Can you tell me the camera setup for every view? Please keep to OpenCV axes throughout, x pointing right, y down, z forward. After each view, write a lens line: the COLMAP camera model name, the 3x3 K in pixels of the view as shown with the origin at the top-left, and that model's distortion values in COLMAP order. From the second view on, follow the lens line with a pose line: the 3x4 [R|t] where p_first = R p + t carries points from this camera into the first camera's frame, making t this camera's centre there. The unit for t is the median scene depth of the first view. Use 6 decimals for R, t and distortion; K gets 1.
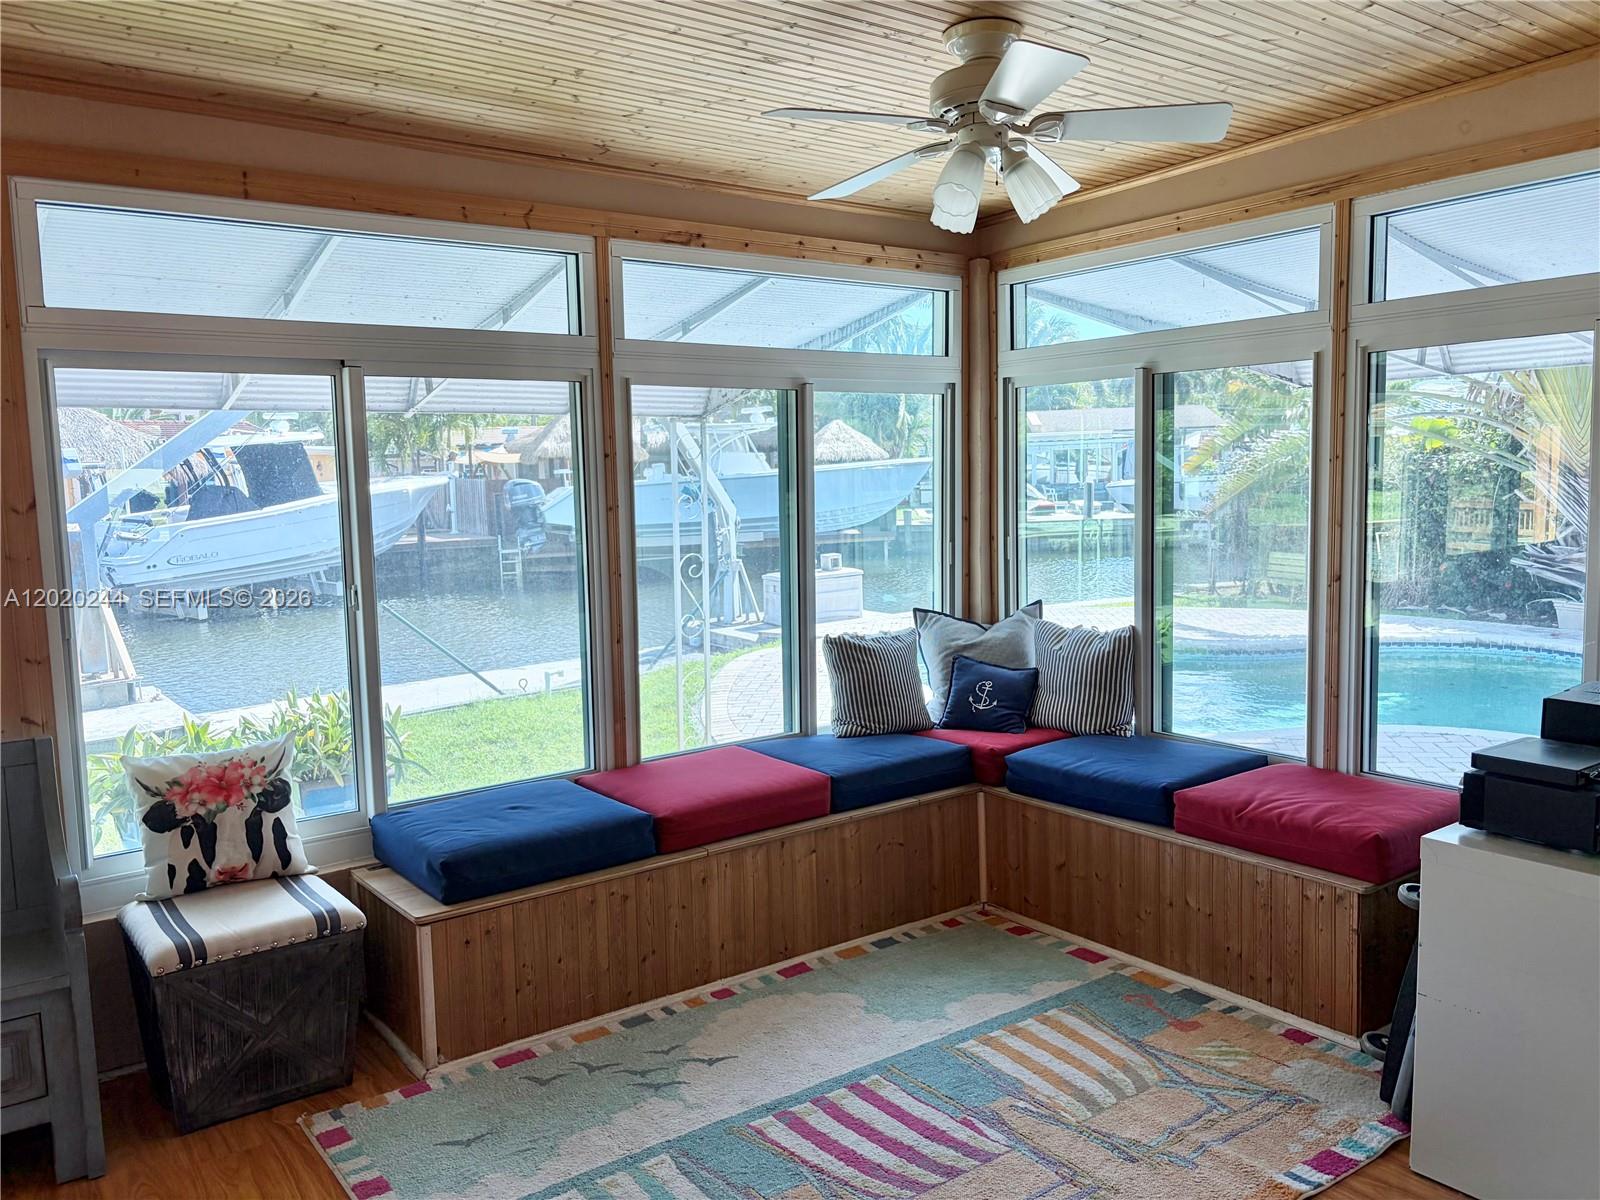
lens RADIAL K [[1204.8, 0, 782.7], [0, 1204.8, 604.2], [0, 0, 1]] dist [0.042027, -0.049377]
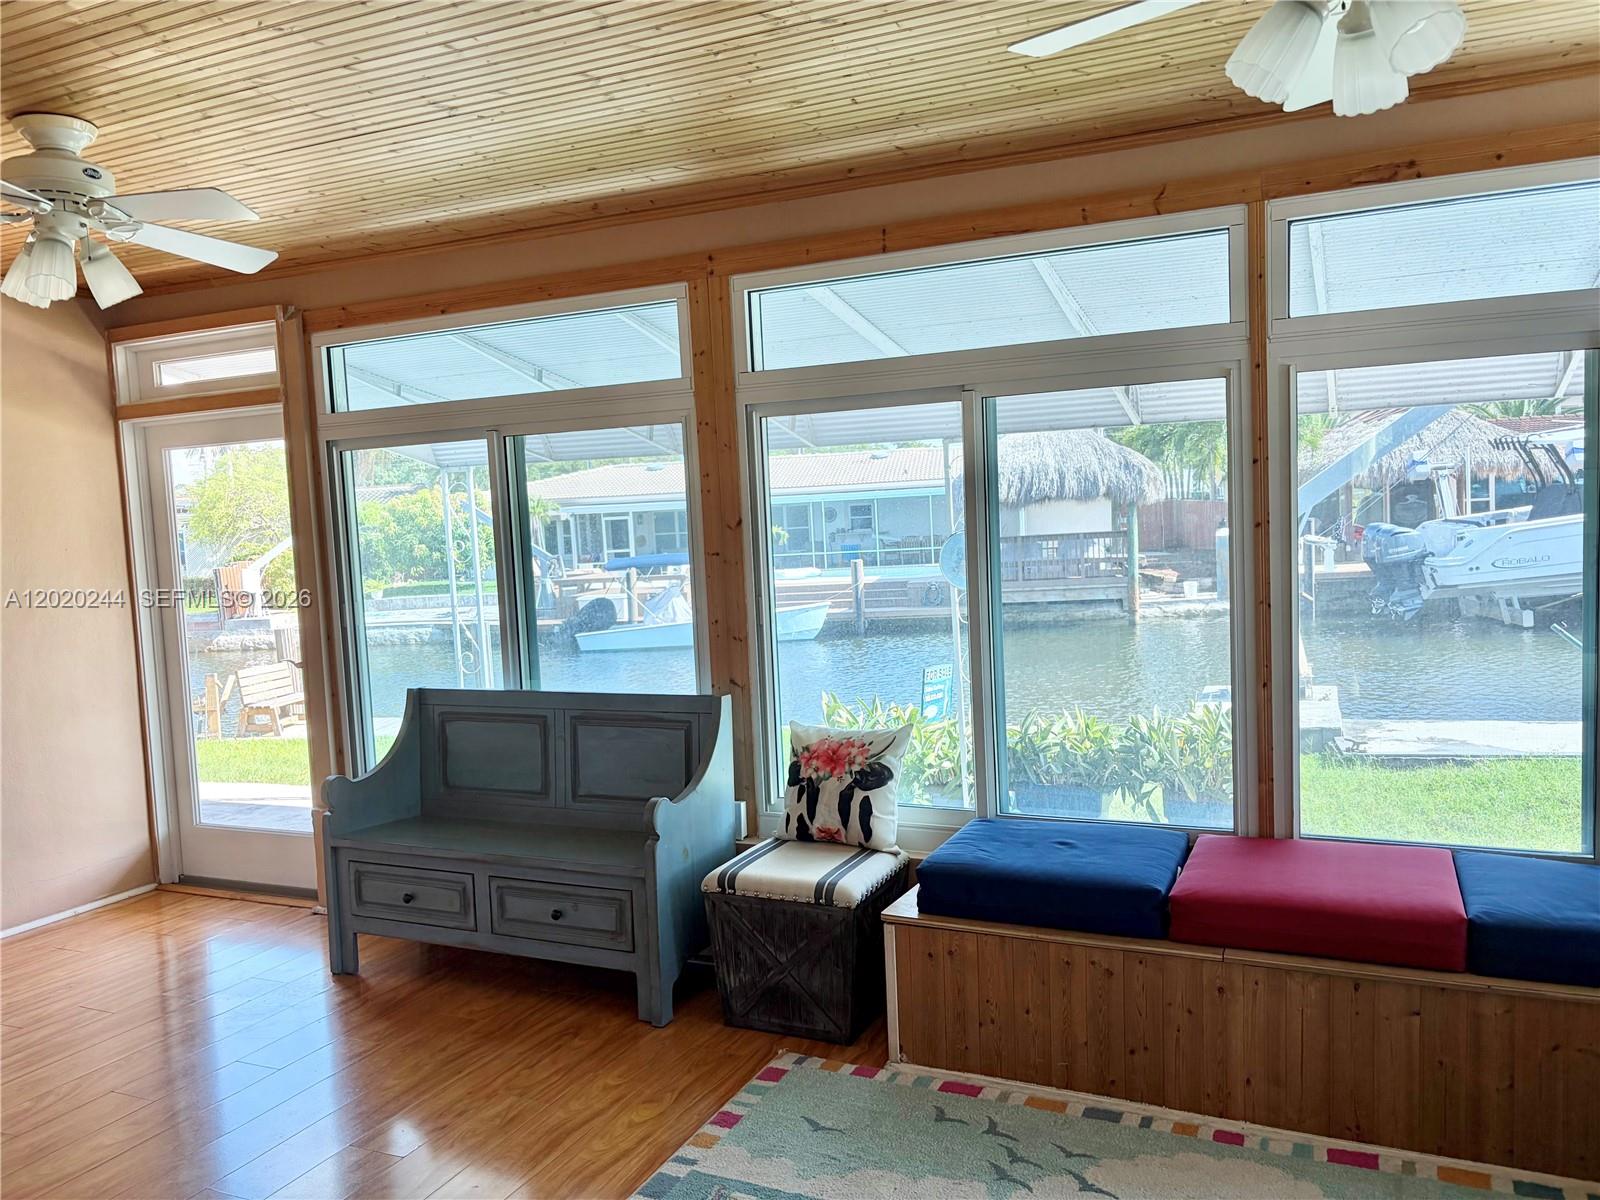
lens RADIAL K [[1204.8, 0, 810.4], [0, 1204.8, 608.9], [0, 0, 1]] dist [0.042027, -0.049377]
pose [[0.496317, 0.070779, -0.865251, 0.525424], [-0.066536, 0.996841, 0.043377, -0.044997], [0.865588, 0.036041, 0.499459, 0.381998]]
